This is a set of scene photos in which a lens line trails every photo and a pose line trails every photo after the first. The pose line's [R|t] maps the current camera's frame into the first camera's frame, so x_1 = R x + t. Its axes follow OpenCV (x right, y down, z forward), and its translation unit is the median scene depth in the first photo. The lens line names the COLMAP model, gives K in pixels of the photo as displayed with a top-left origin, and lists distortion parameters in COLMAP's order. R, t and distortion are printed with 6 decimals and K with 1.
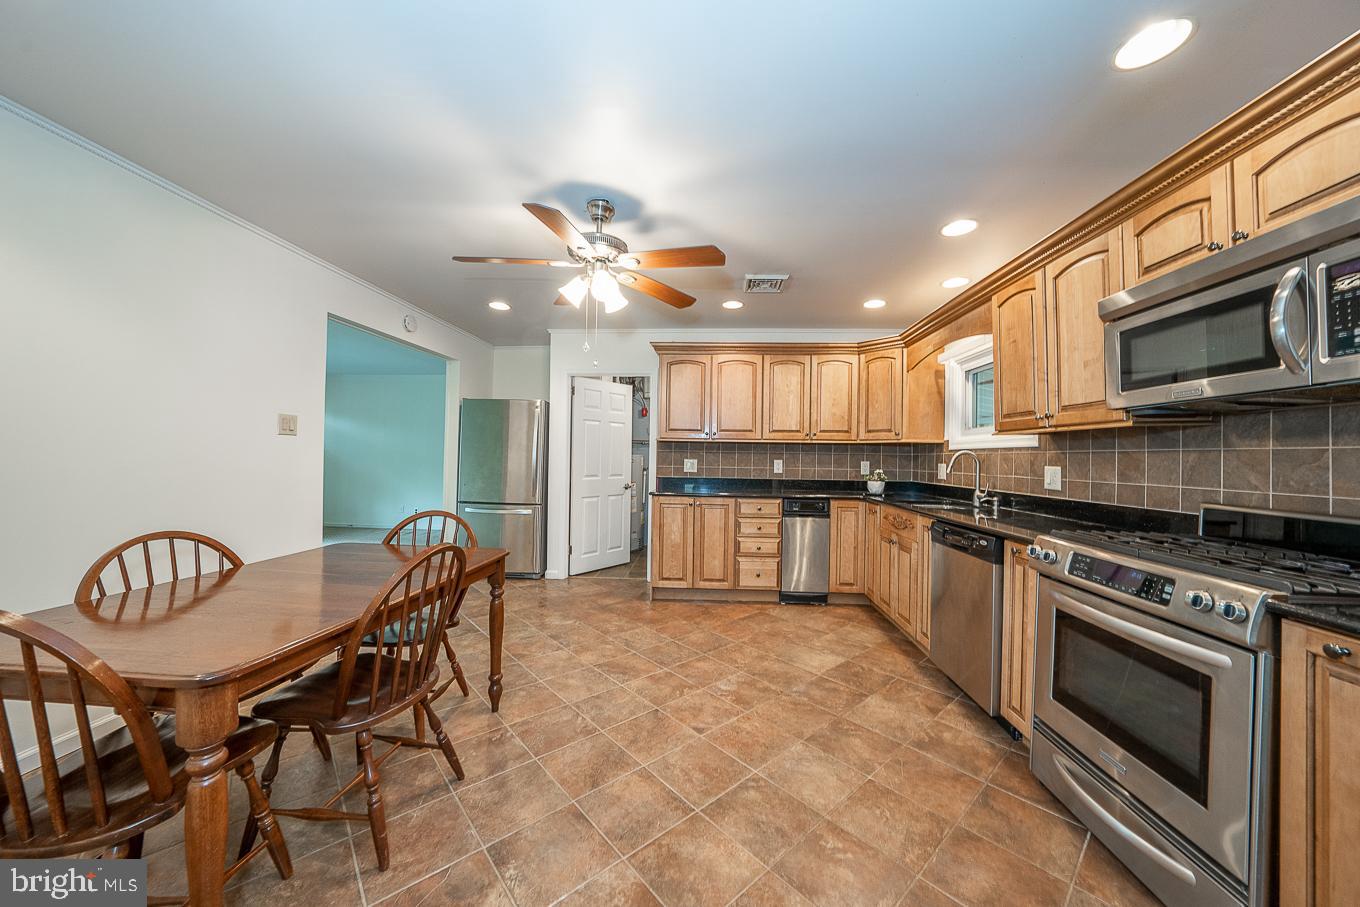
lens RADIAL K [[474.2, 0, 684.8], [0, 474.2, 447.2], [0, 0, 1]] dist [-0.027191, 0.006263]
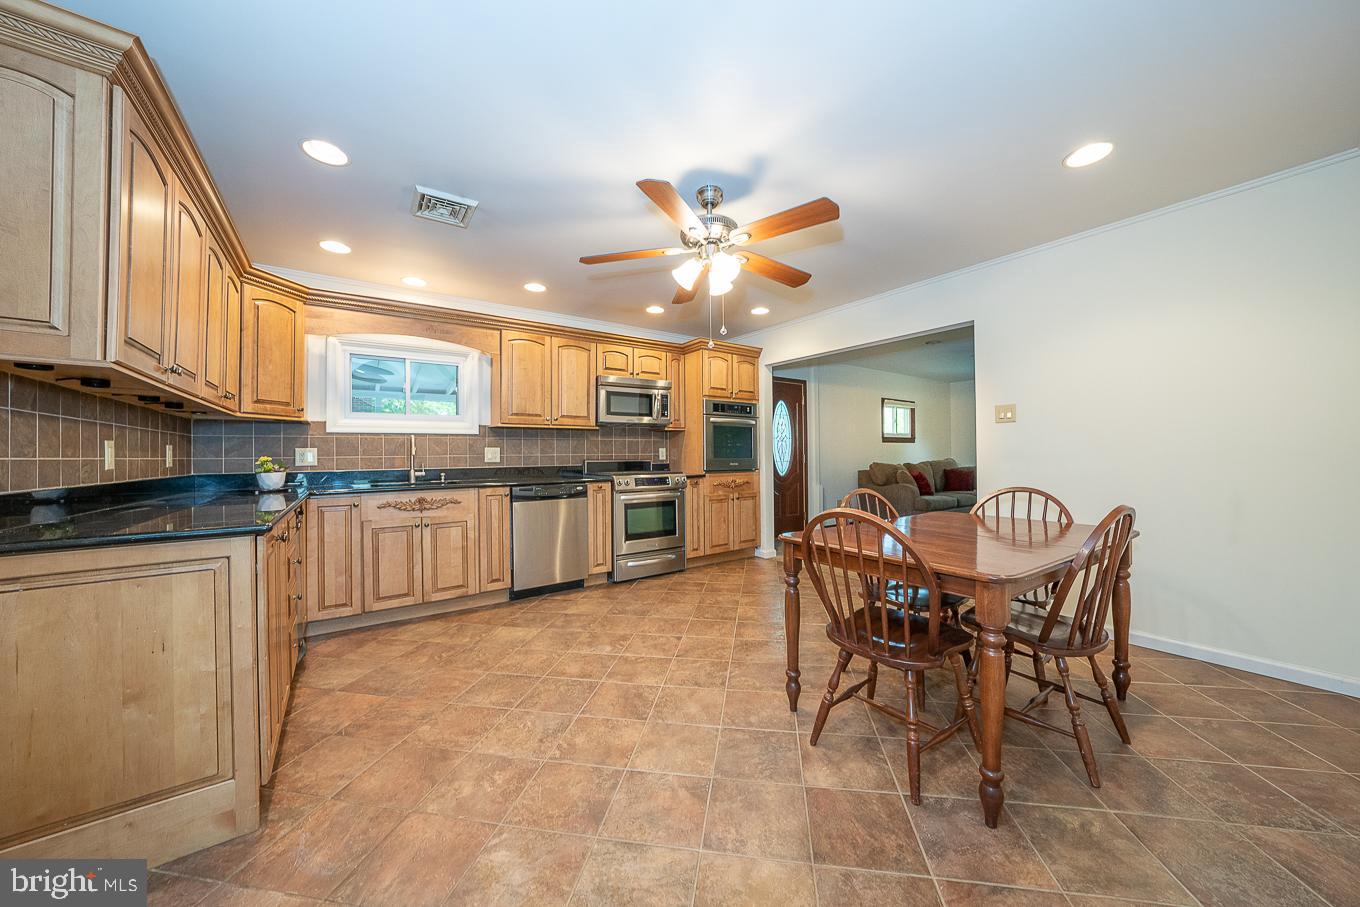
lens RADIAL K [[474.2, 0, 684.8], [0, 474.2, 447.2], [0, 0, 1]] dist [-0.027191, 0.006263]
pose [[-0.630147, -0.005865, 0.776453, -0.884917], [-0.021087, 0.999732, -0.009563, 0.045240], [-0.776189, -0.022399, -0.630102, 1.570093]]
